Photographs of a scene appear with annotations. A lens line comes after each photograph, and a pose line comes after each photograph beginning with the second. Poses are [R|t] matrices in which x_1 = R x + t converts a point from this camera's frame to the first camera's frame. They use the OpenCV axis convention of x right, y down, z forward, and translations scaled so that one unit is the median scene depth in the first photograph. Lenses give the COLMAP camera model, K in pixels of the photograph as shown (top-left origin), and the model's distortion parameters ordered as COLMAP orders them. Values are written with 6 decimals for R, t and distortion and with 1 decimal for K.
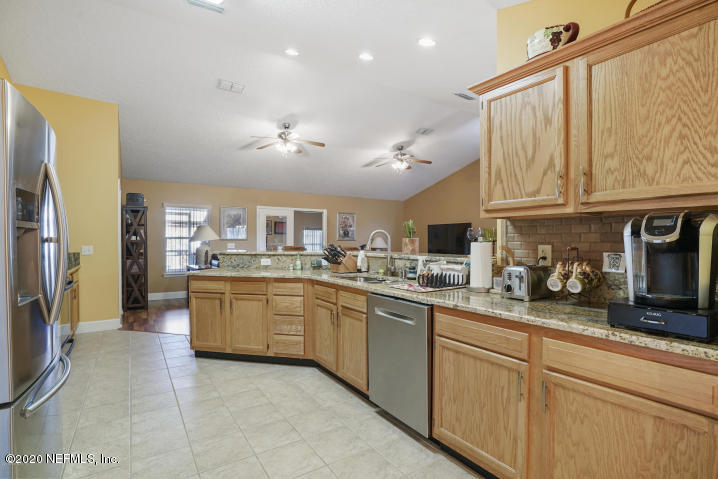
lens RADIAL K [[363.1, 0, 359.0], [0, 363.1, 239.5], [0, 0, 1]] dist [-0.000613, -0.000032]
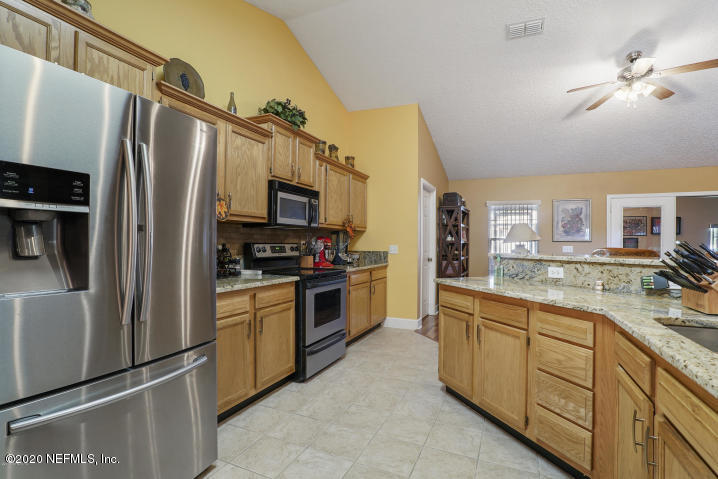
lens RADIAL K [[346.4, 0, 358.8], [0, 346.4, 241.3], [0, 0, 1]] dist [-0.054552, 0.018969]
pose [[0.529393, -0.002686, -0.848373, 0.051953], [-0.007132, 0.999946, -0.007616, 0.015730], [0.848347, 0.010082, 0.529345, 0.418546]]
